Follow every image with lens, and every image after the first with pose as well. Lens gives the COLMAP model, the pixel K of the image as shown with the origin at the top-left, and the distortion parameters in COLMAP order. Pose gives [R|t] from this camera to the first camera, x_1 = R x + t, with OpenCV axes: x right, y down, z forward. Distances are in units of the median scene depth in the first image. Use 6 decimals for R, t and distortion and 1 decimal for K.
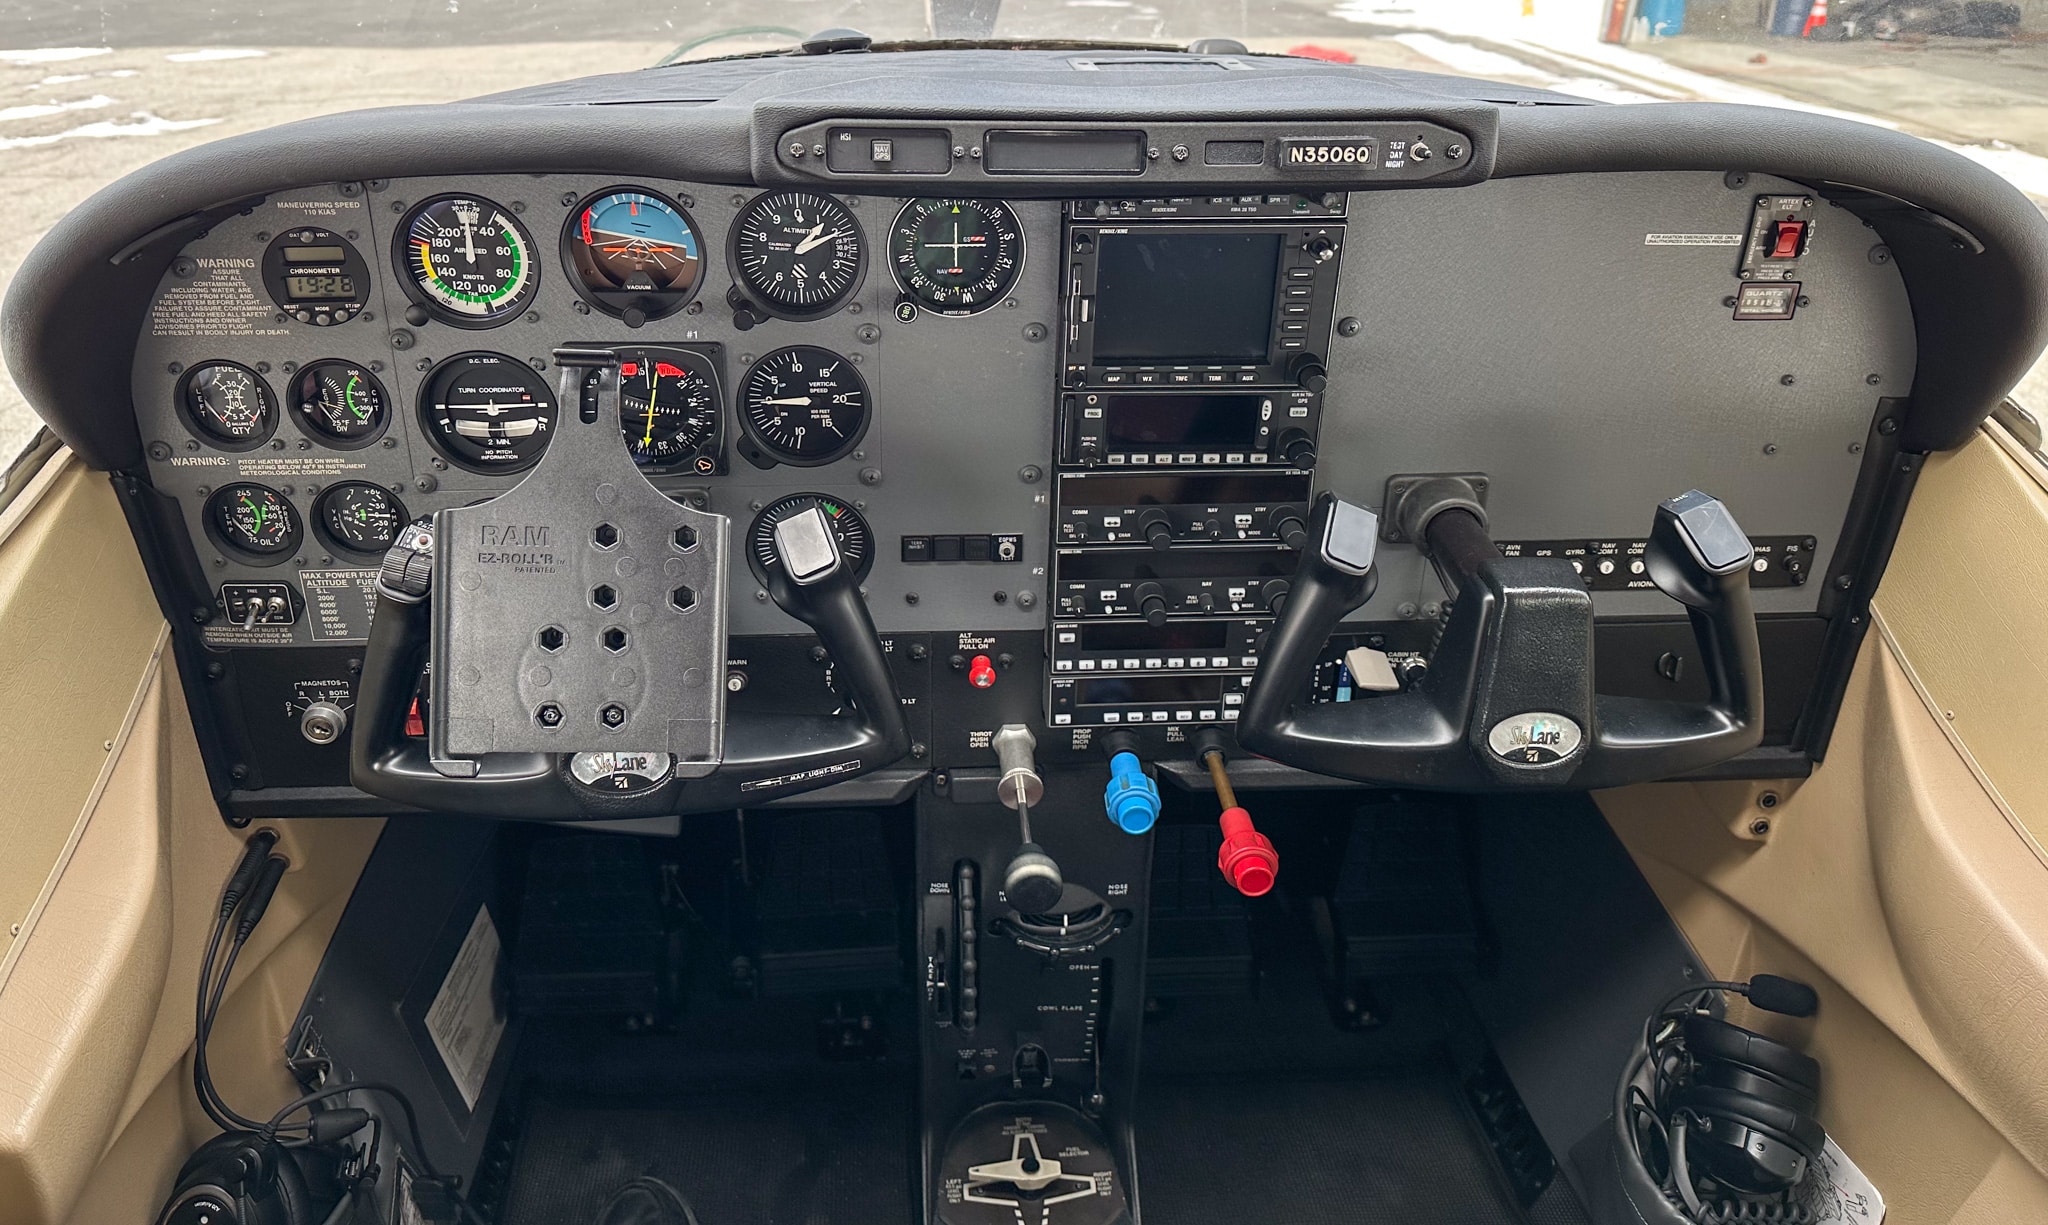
lens RADIAL K [[1482.3, 0, 1000.5], [0, 1482.3, 501.9], [0, 0, 1]] dist [0.060702, -0.021537]
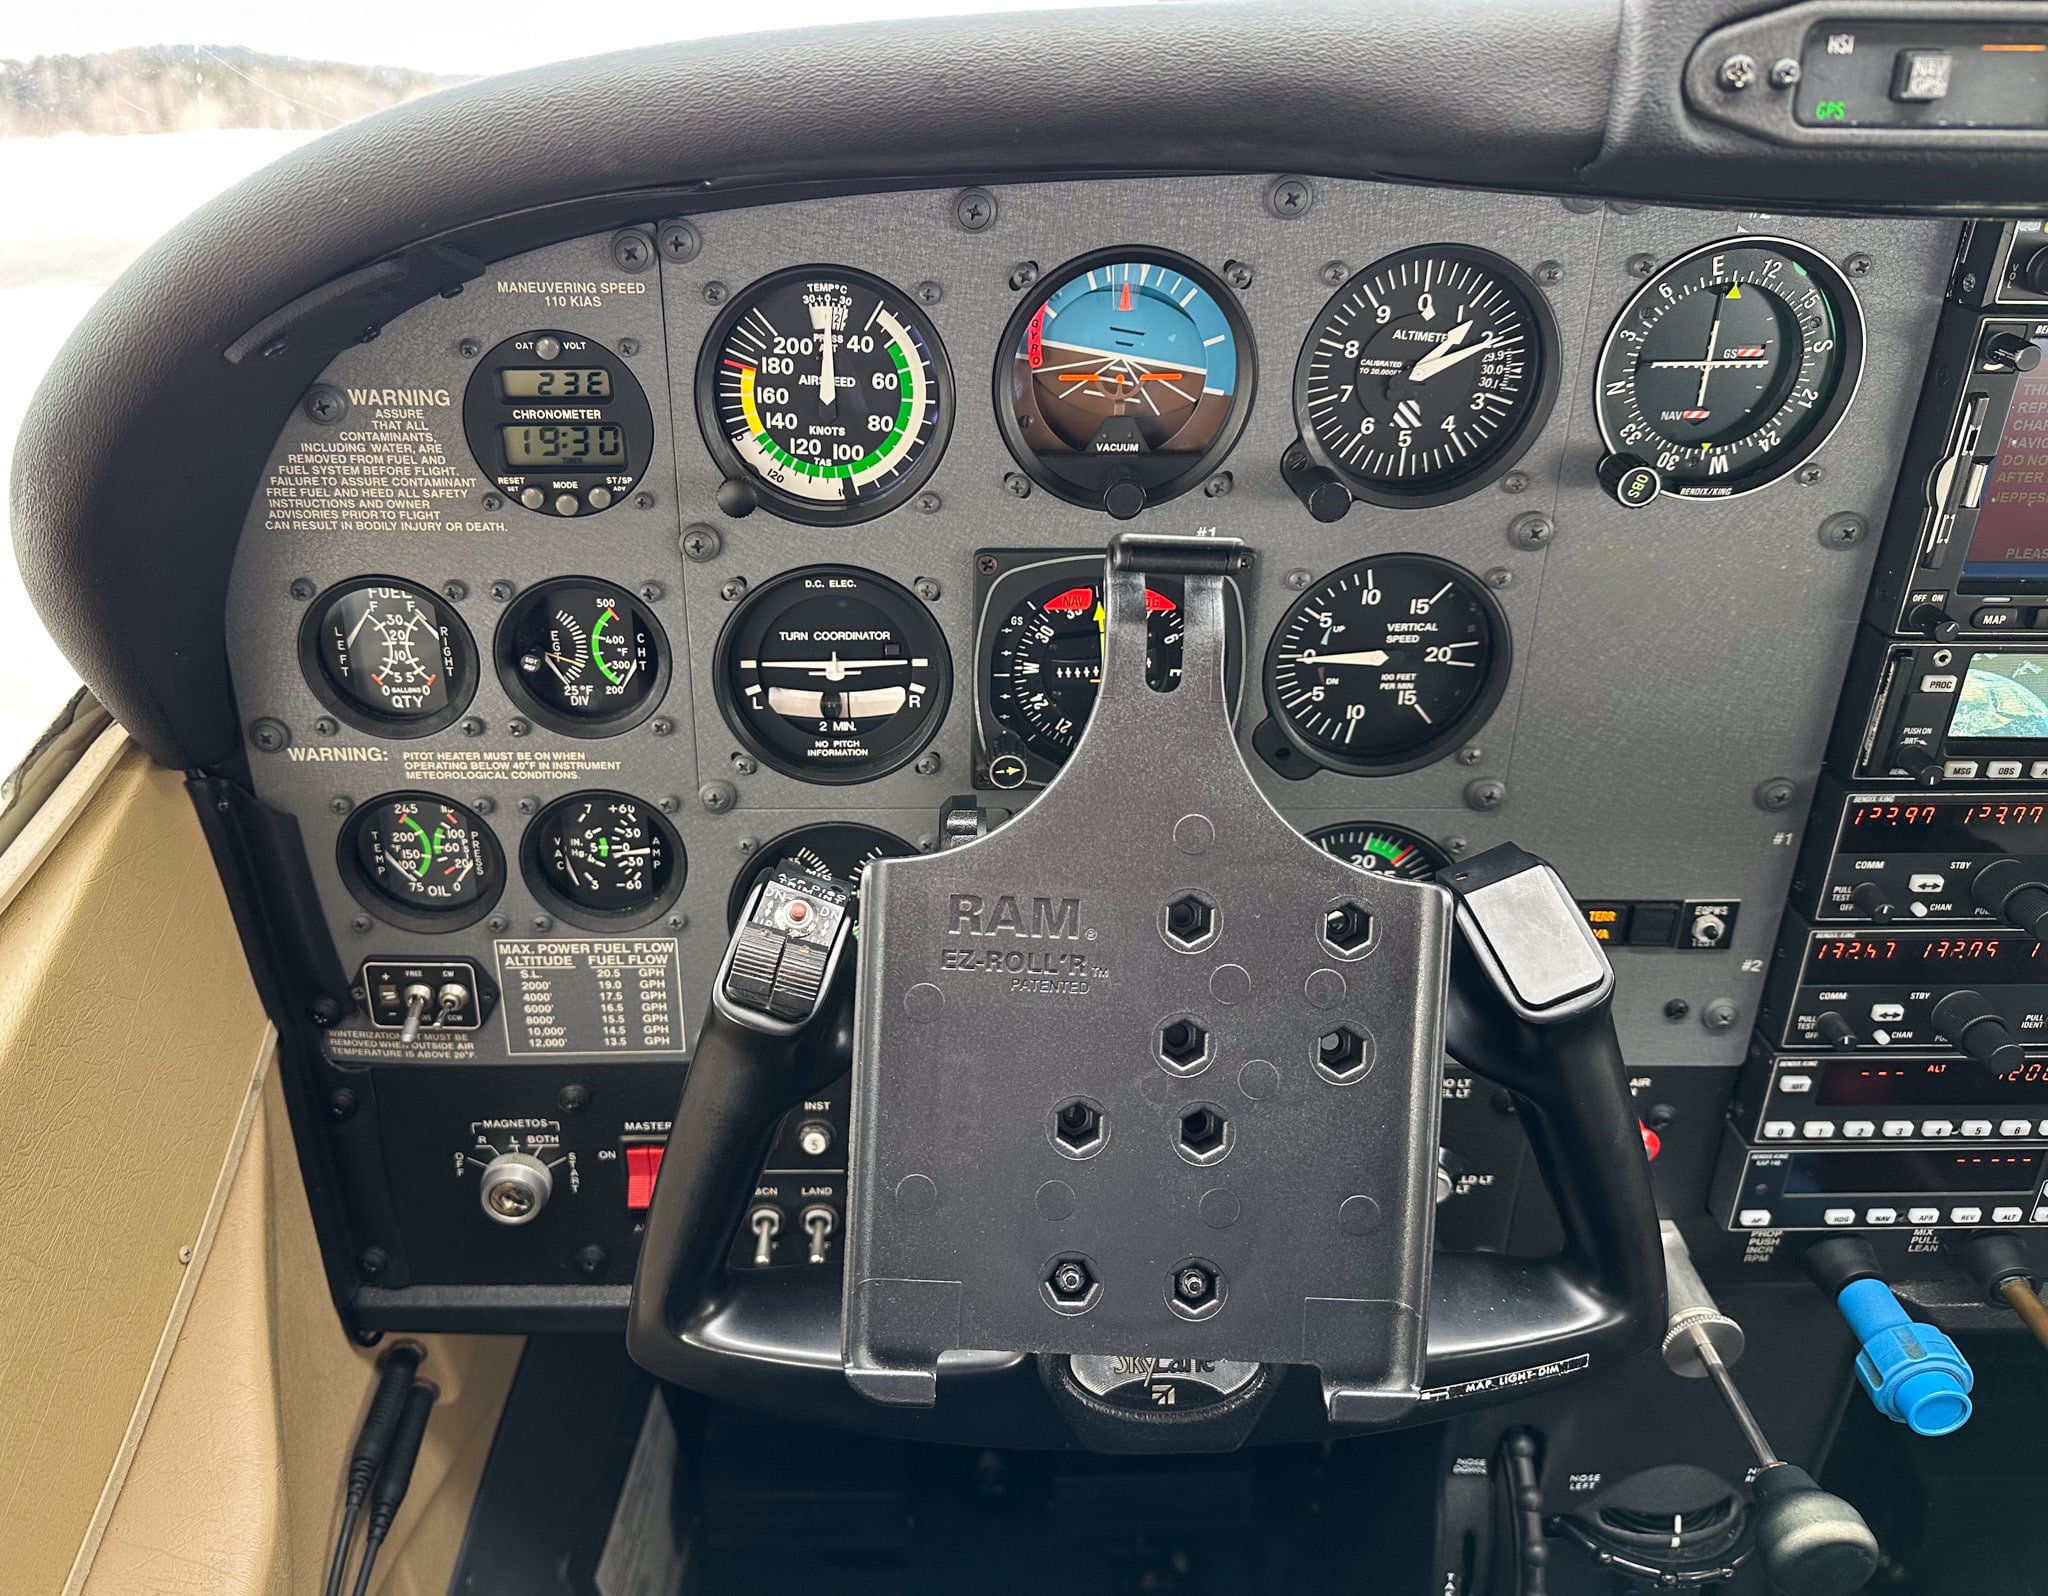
lens RADIAL K [[1621.2, 0, 972.3], [0, 1621.2, 784.7], [0, 0, 1]] dist [0.124359, -0.139675]
pose [[0.998148, 0.014462, -0.059086, -0.253374], [-0.014325, 0.999894, 0.002749, -0.020551], [0.059119, -0.001898, 0.998249, 0.386312]]
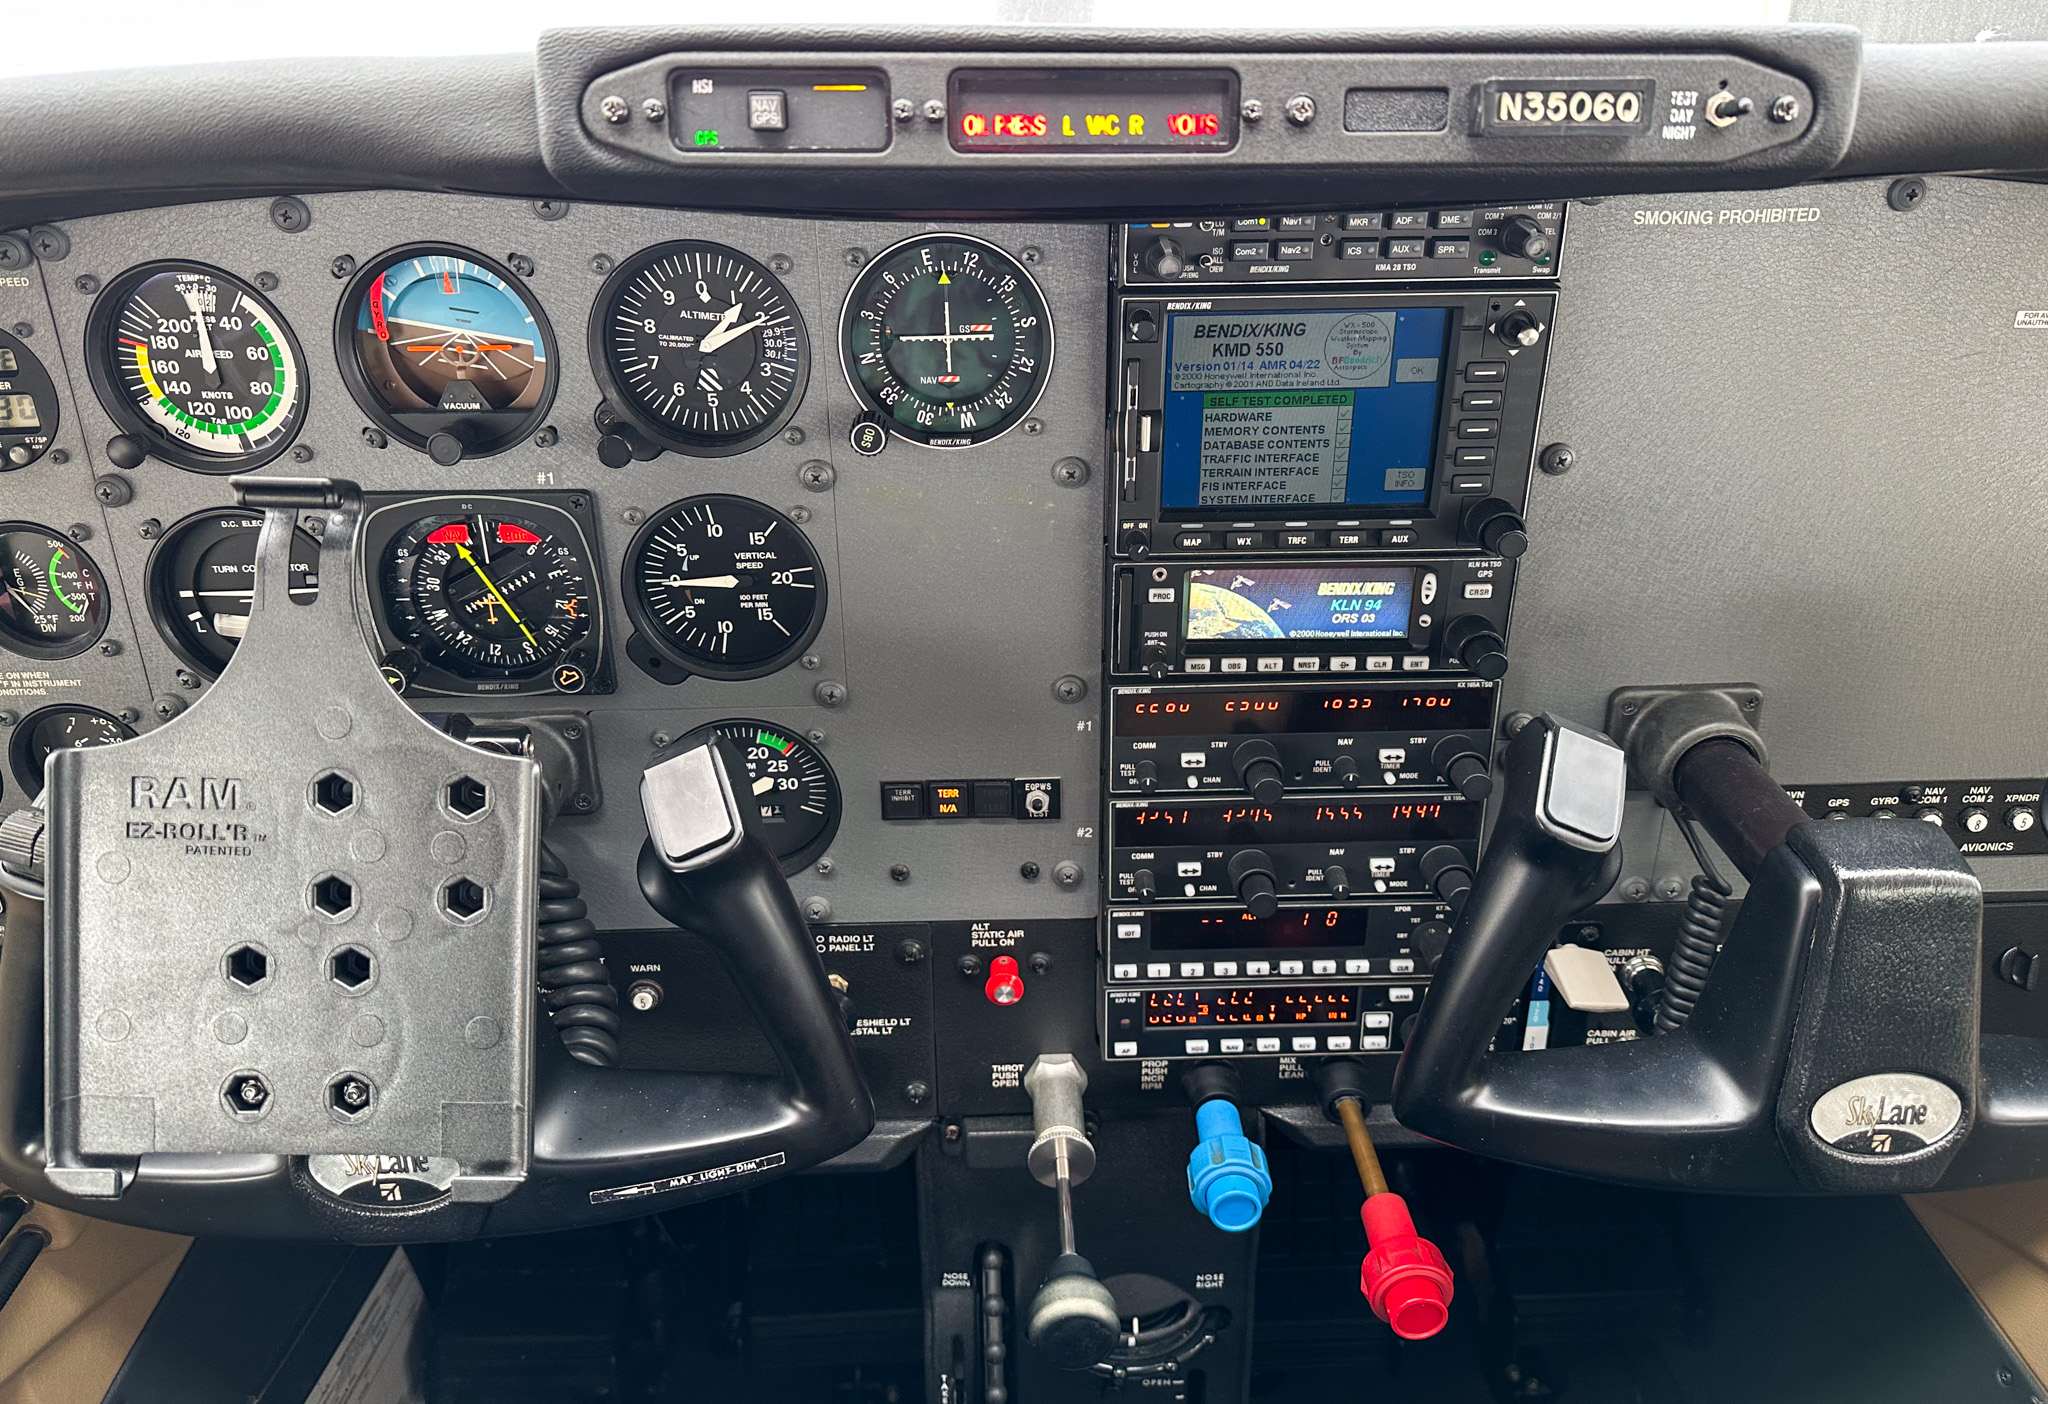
lens RADIAL K [[1486.7, 0, 1040.2], [0, 1486.7, 664.5], [0, 0, 1]] dist [0.043314, -0.058077]
pose [[0.999271, -0.006420, -0.037625, 0.033733], [0.004852, 0.999122, -0.041603, -0.002117], [0.037859, 0.041390, 0.998426, 0.347502]]
